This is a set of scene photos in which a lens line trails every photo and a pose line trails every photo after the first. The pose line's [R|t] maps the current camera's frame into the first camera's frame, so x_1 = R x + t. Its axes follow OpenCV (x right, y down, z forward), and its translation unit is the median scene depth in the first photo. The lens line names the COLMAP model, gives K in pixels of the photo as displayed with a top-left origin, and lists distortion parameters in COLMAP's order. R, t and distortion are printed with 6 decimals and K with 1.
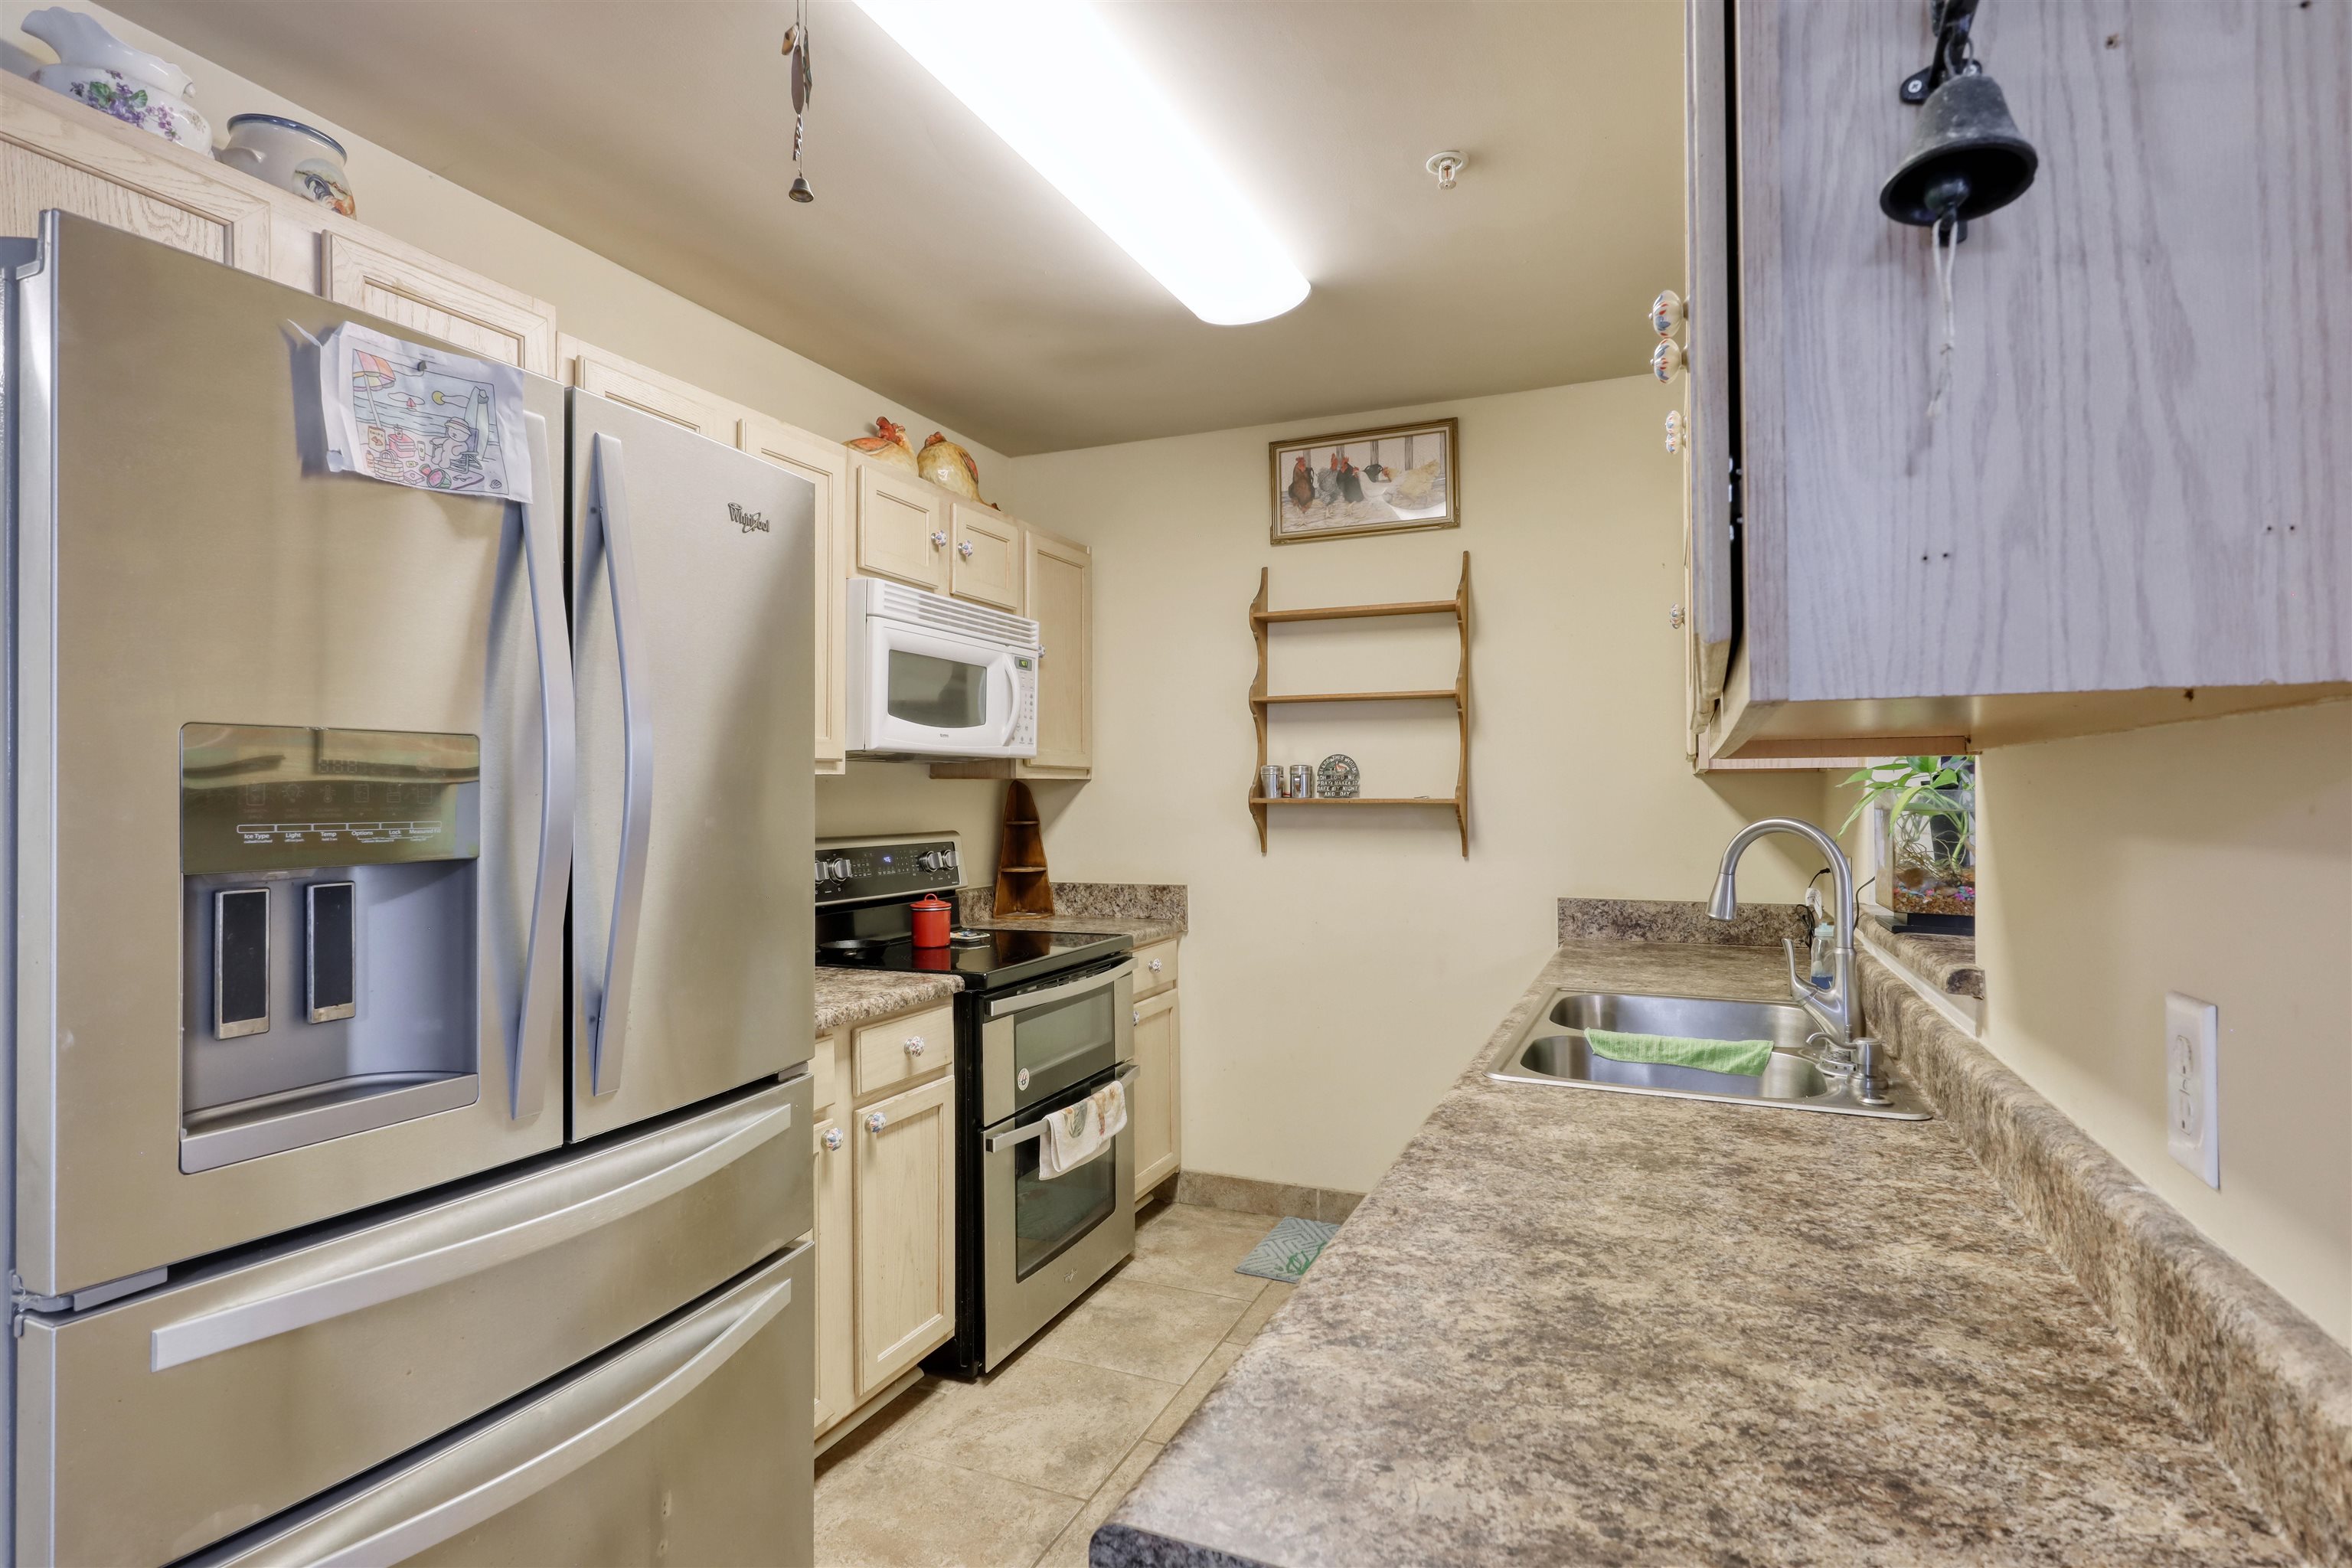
lens RADIAL K [[1163.1, 0, 1175.7], [0, 1163.1, 791.9], [0, 0, 1]] dist [-0.004187, 0.000113]
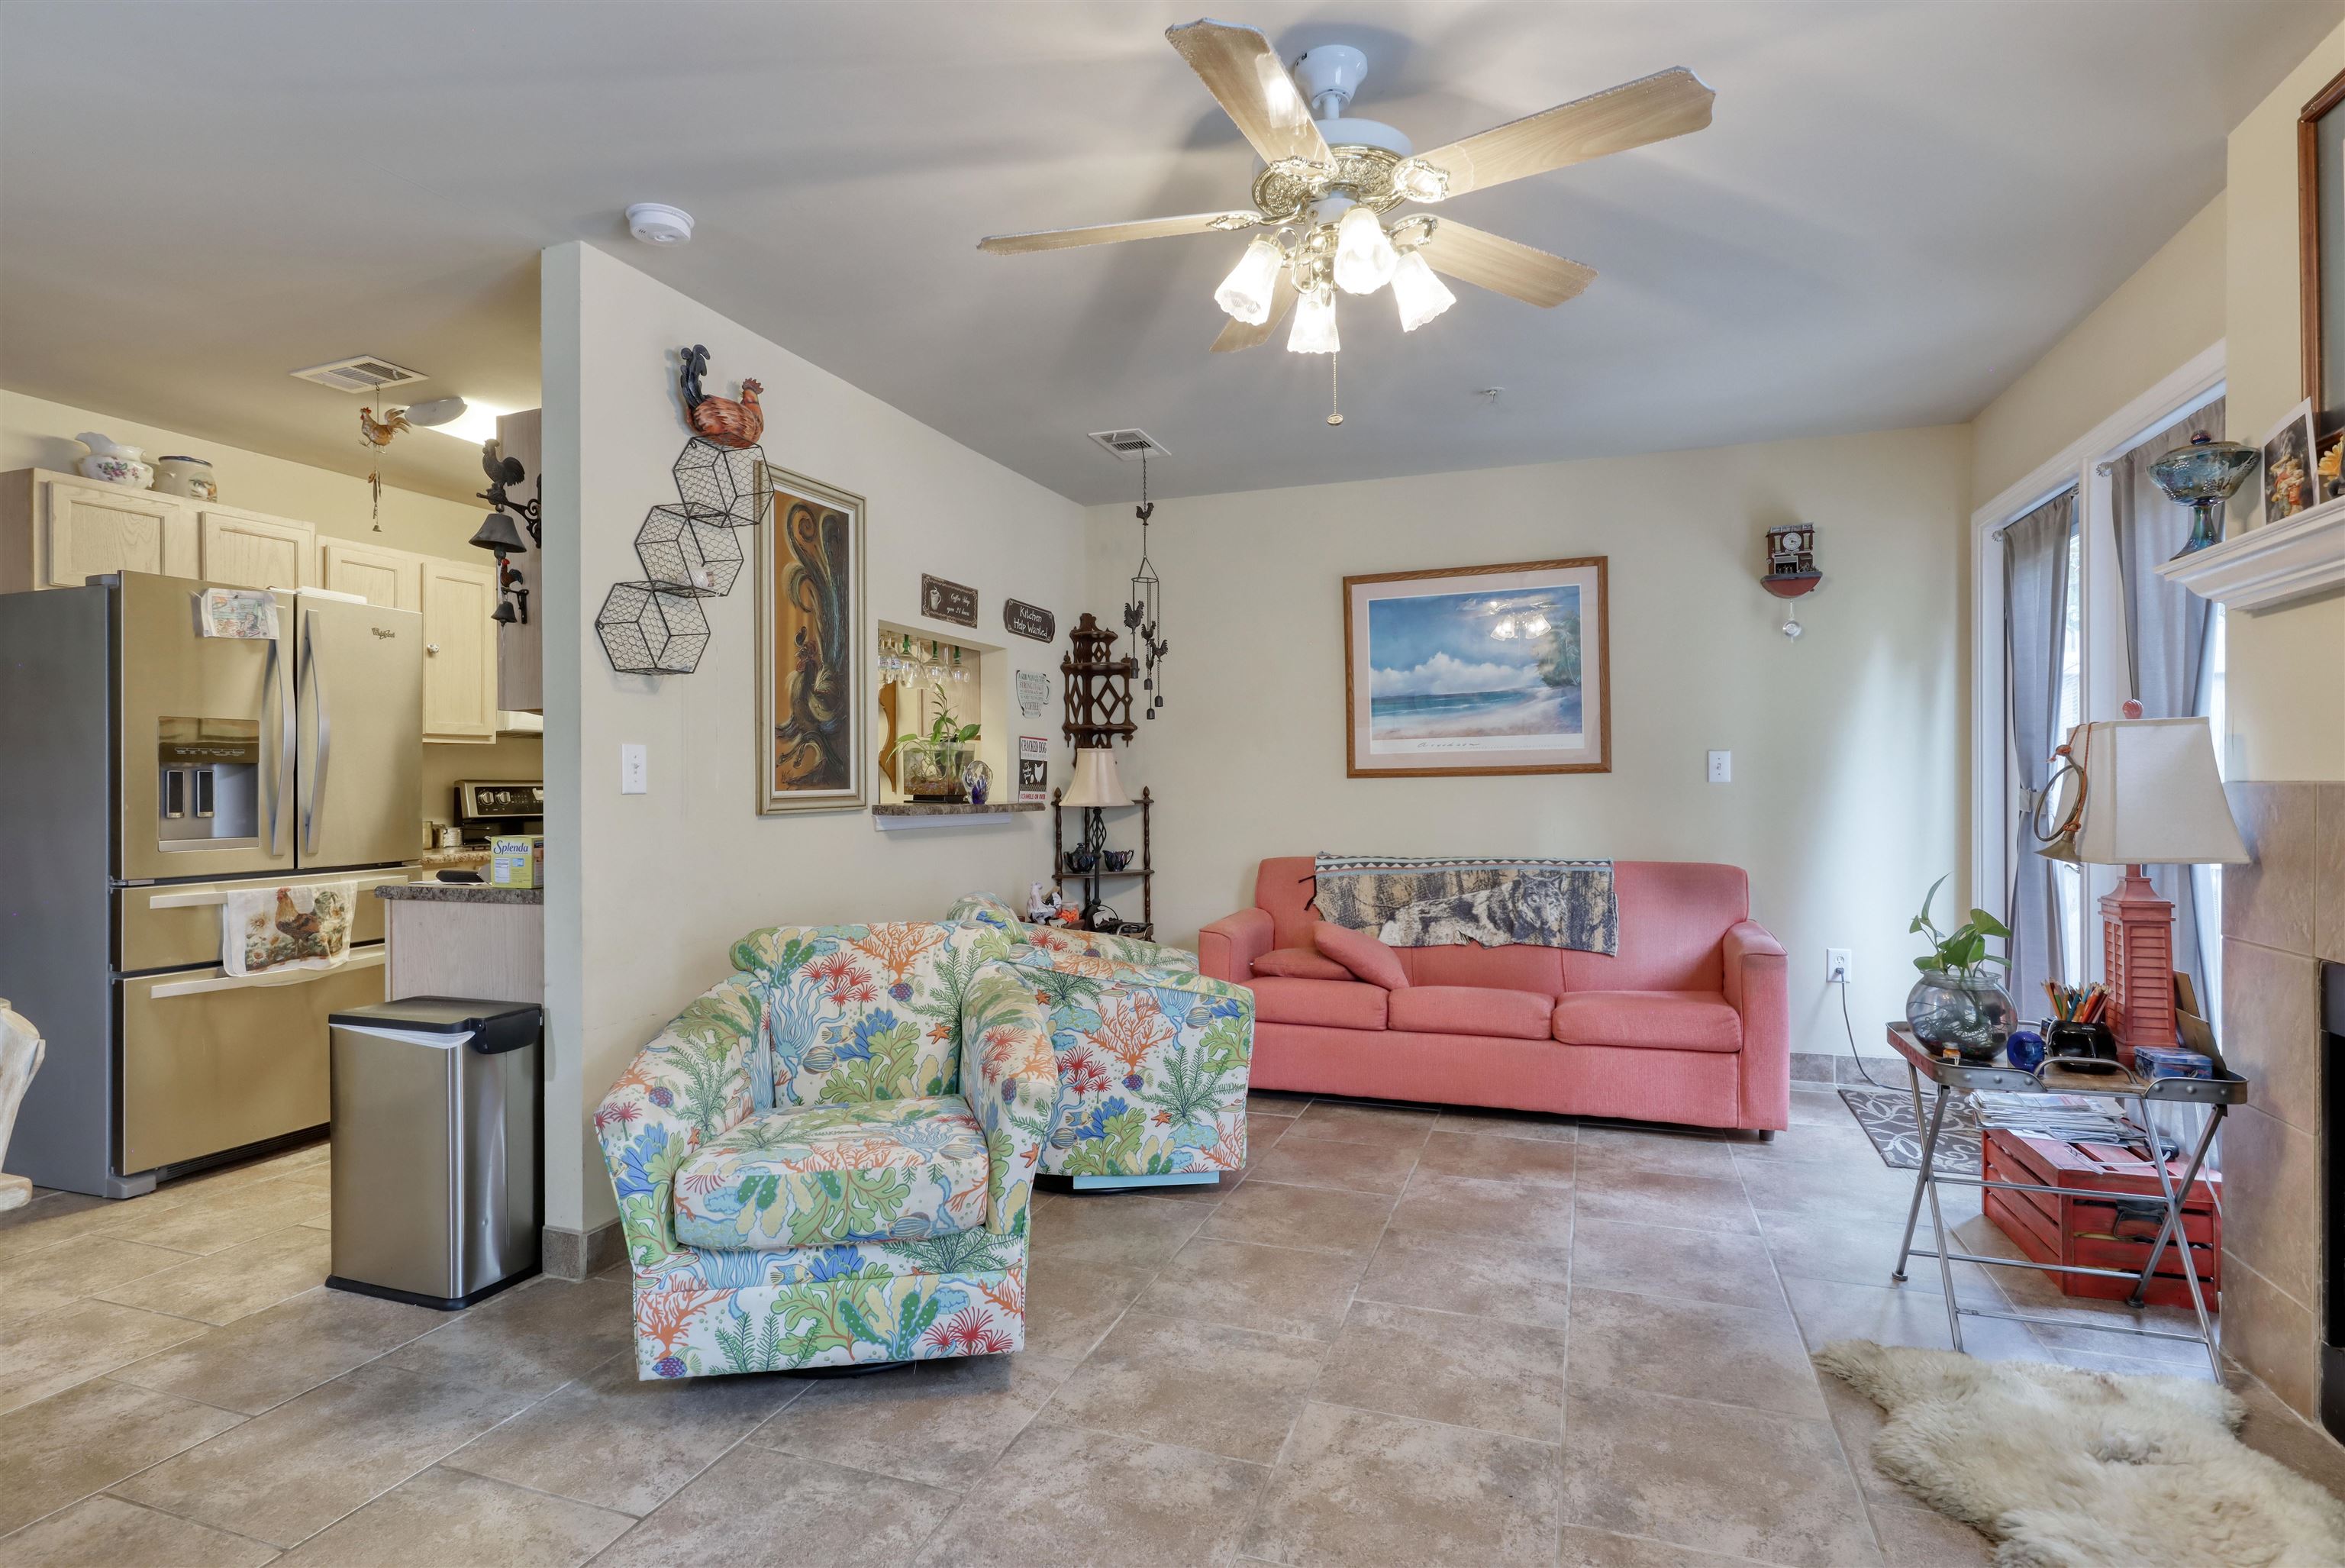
lens RADIAL K [[1159.6, 0, 1171.4], [0, 1159.6, 781.1], [0, 0, 1]] dist [-0.004187, 0.000113]
pose [[0.997772, -0.005382, 0.066493, 1.463267], [0.005525, 0.999983, -0.001965, 0.117891], [-0.066482, 0.002328, 0.997785, -2.008817]]
